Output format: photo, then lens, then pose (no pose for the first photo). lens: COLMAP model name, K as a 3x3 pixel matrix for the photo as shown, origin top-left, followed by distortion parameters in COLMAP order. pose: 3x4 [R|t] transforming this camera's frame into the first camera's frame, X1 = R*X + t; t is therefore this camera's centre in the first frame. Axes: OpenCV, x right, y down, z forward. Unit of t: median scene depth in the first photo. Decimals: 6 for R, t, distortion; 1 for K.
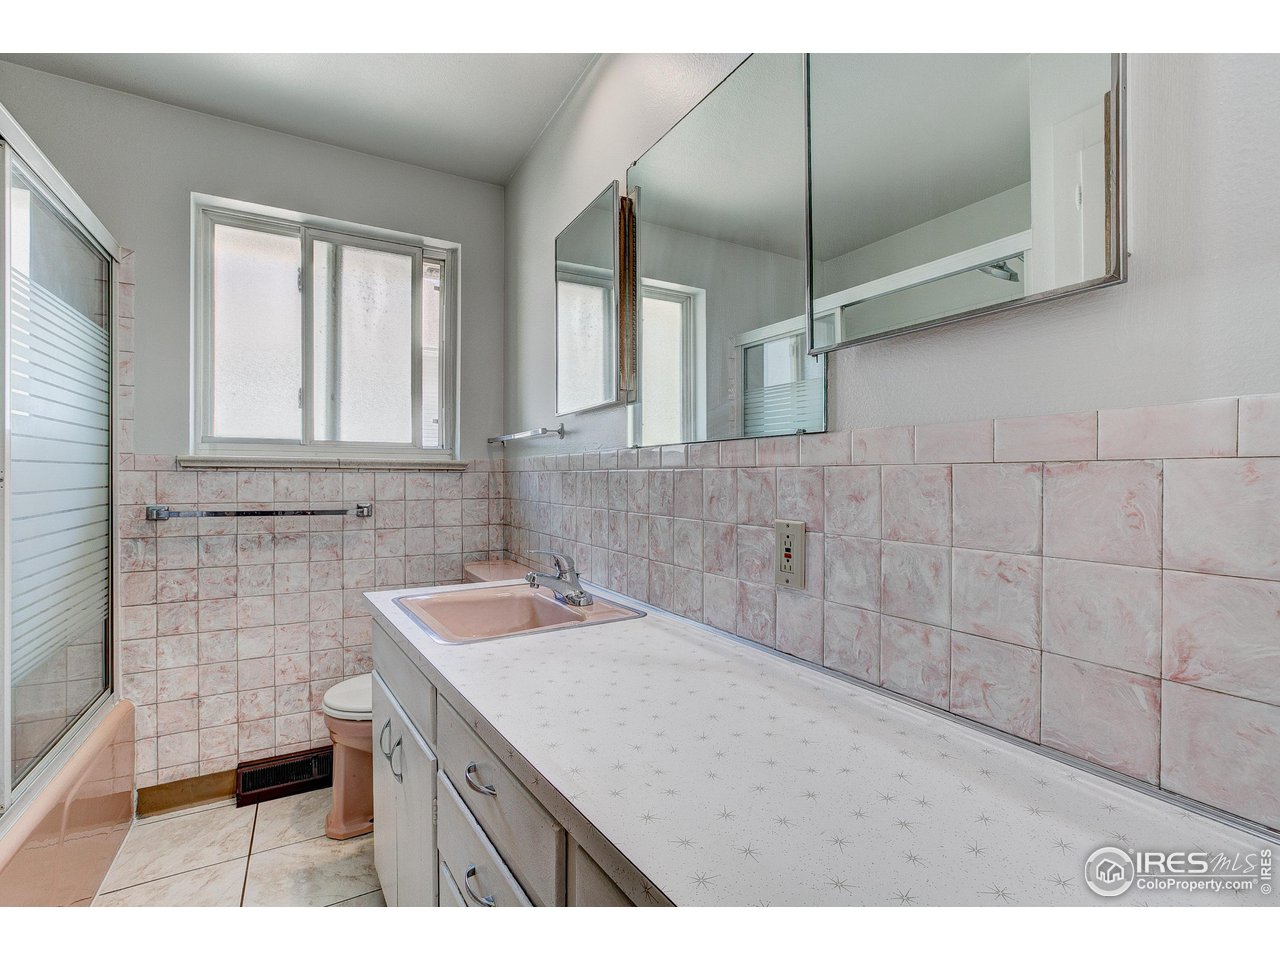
lens RADIAL K [[579.4, 0, 636.3], [0, 579.4, 480.8], [0, 0, 1]] dist [-0.005486, 0.000449]
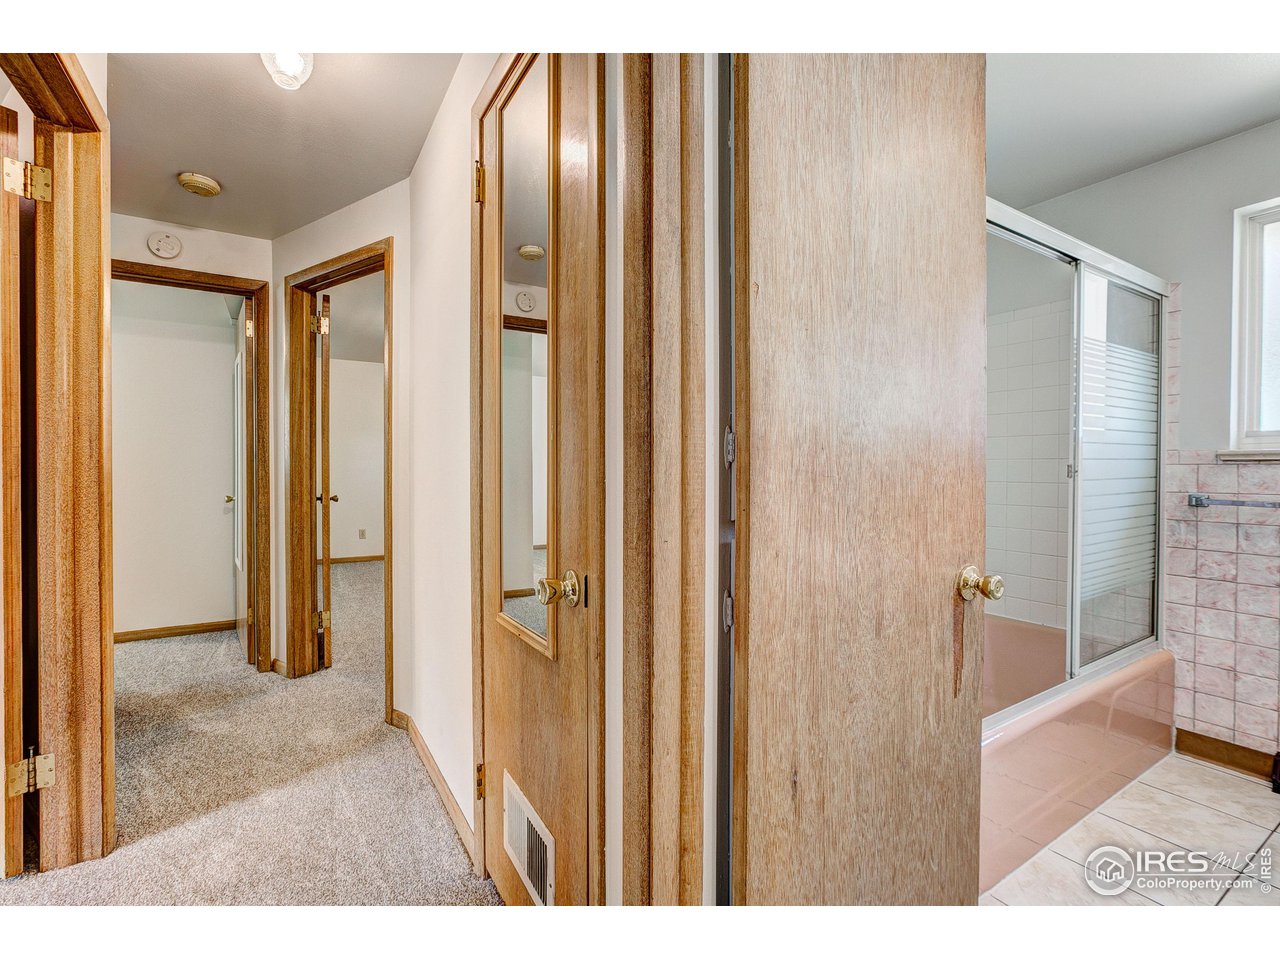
lens RADIAL K [[579.4, 0, 638.2], [0, 579.4, 477.3], [0, 0, 1]] dist [-0.005486, 0.000449]
pose [[0.045250, 0.013614, -0.998883, 0.287731], [-0.005335, 0.999896, 0.013386, -0.000503], [0.998961, 0.004723, 0.045318, -0.188236]]
